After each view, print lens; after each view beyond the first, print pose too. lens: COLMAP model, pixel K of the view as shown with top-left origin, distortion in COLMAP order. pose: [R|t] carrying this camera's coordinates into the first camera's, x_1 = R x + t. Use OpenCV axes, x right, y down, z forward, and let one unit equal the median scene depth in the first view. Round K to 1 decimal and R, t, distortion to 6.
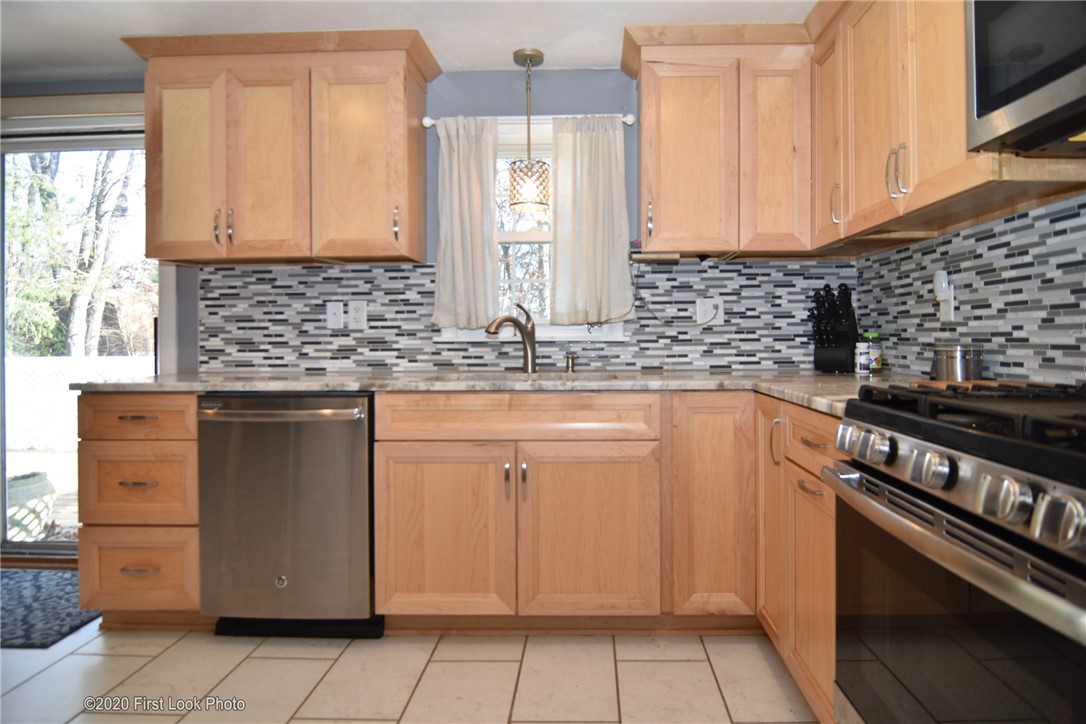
lens RADIAL K [[568.3, 0, 543.0], [0, 568.3, 362.0], [0, 0, 1]] dist [-0.002026, -0.000243]
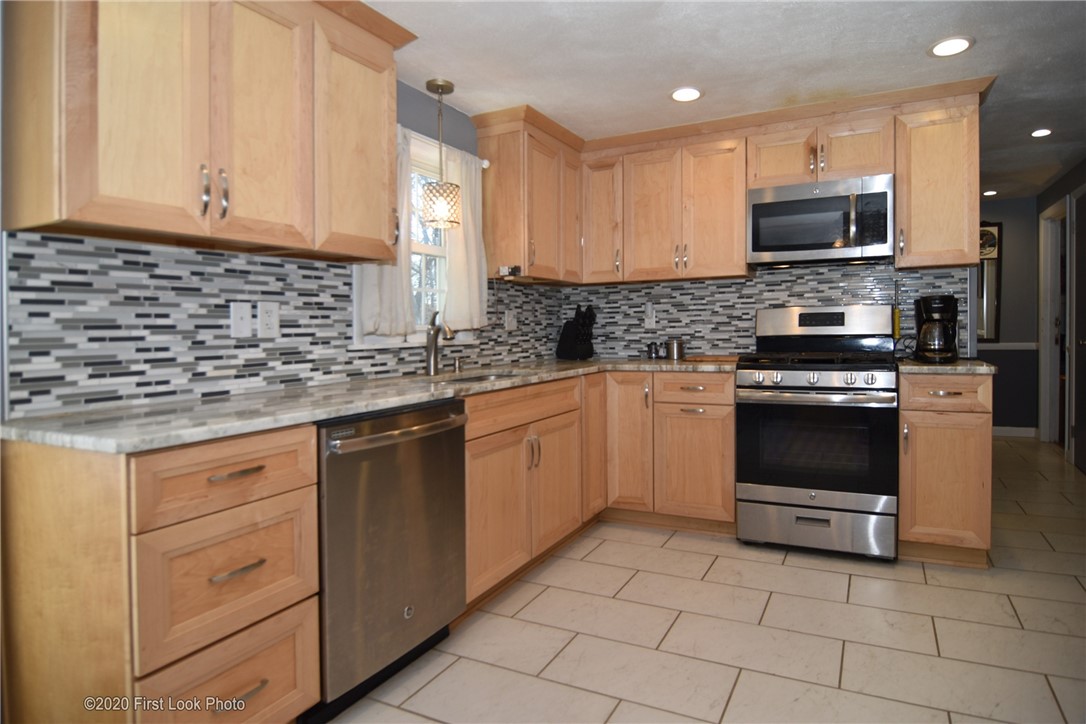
lens RADIAL K [[596.5, 0, 593.4], [0, 596.5, 332.8], [0, 0, 1]] dist [0.003234, -0.012216]
pose [[0.410131, -0.009242, 0.911980, -0.899553], [0.057375, 0.998229, -0.015686, -0.025590], [-0.910220, 0.058758, 0.409935, 0.247588]]
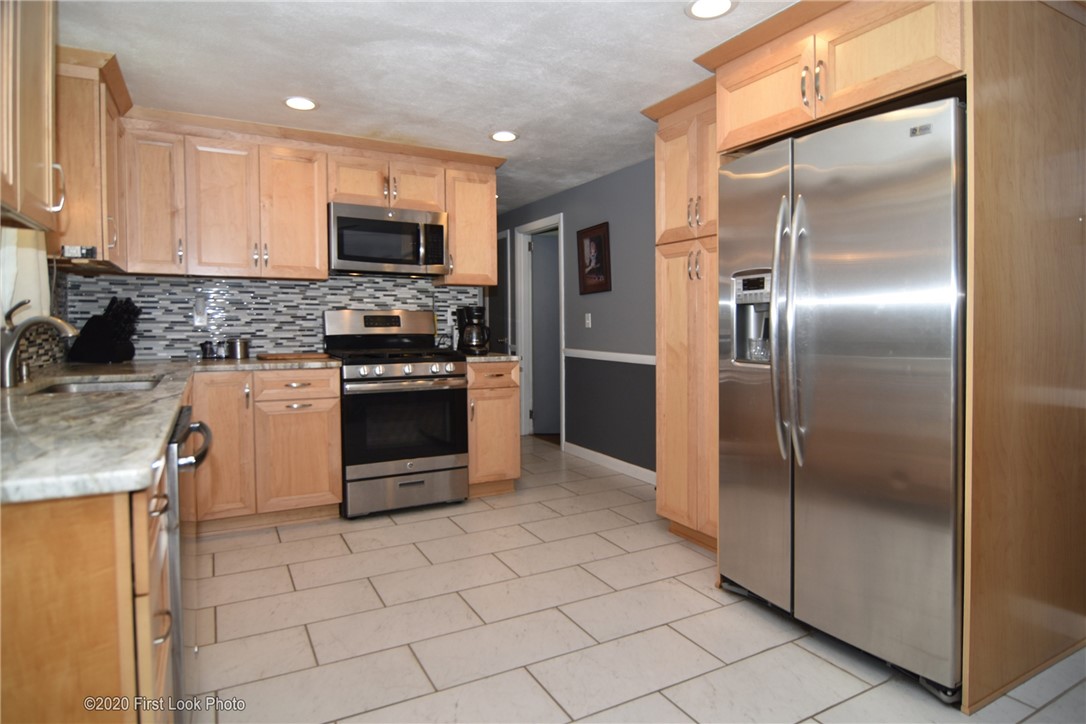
lens RADIAL K [[597.3, 0, 500.7], [0, 597.3, 337.6], [0, 0, 1]] dist [-0.020245, -0.000508]
pose [[-0.451172, -0.016474, 0.892285, -1.024581], [0.041314, 0.998372, 0.039323, -0.051486], [-0.891480, 0.054605, -0.449757, 0.729527]]
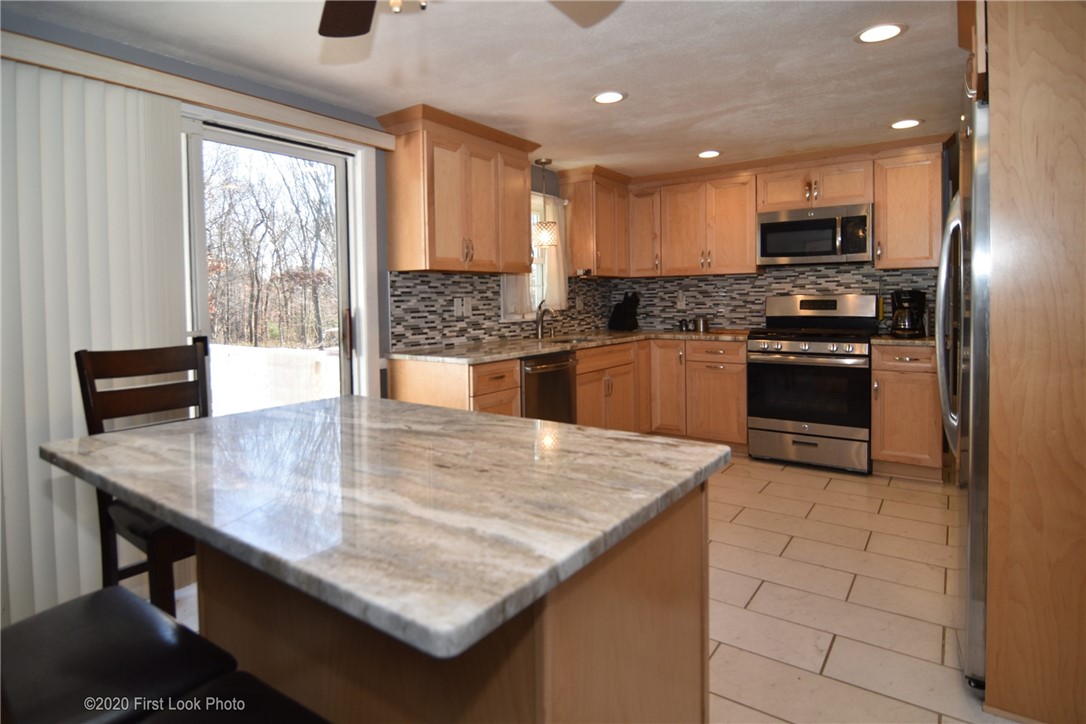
lens RADIAL K [[567.2, 0, 434.7], [0, 567.2, 291.8], [0, 0, 1]] dist [-0.000600, -0.000427]
pose [[0.659582, 0.008797, 0.751581, -1.510514], [0.045299, 0.997649, -0.051432, -0.048844], [-0.750266, 0.067970, 0.657633, 0.077703]]
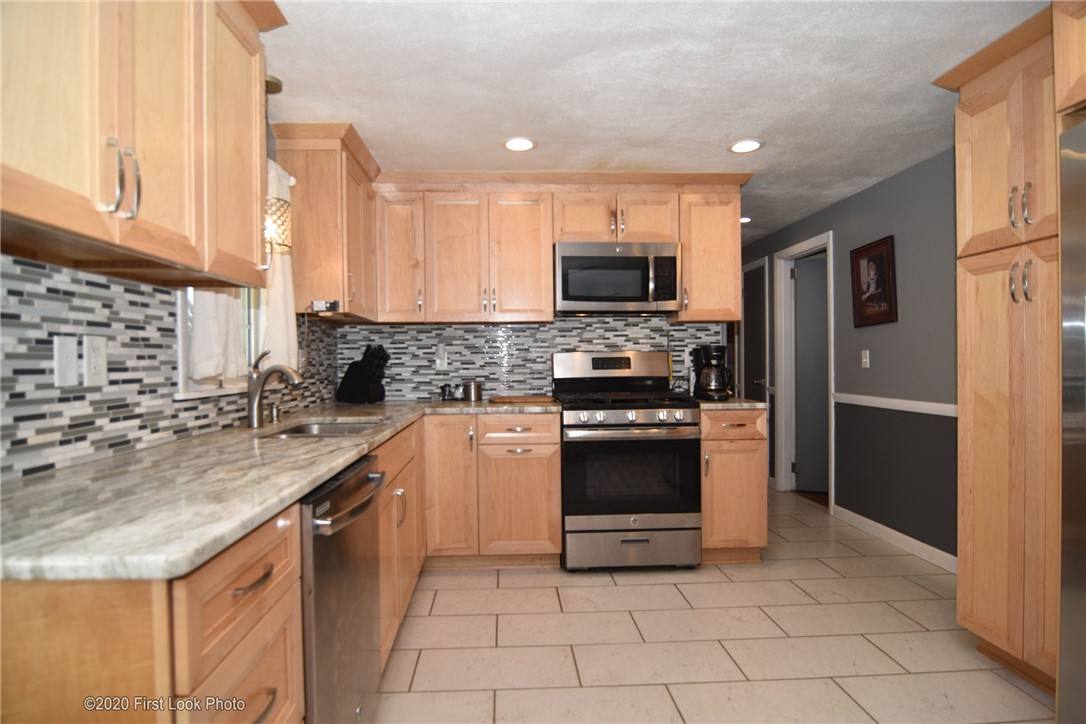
lens RADIAL K [[580.4, 0, 517.5], [0, 580.4, 374.9], [0, 0, 1]] dist [-0.005226, -0.009445]
pose [[-0.042493, -0.016400, 0.998962, -0.924321], [0.055422, 0.998287, 0.018747, -0.056323], [-0.997558, 0.056161, -0.041511, 0.601859]]
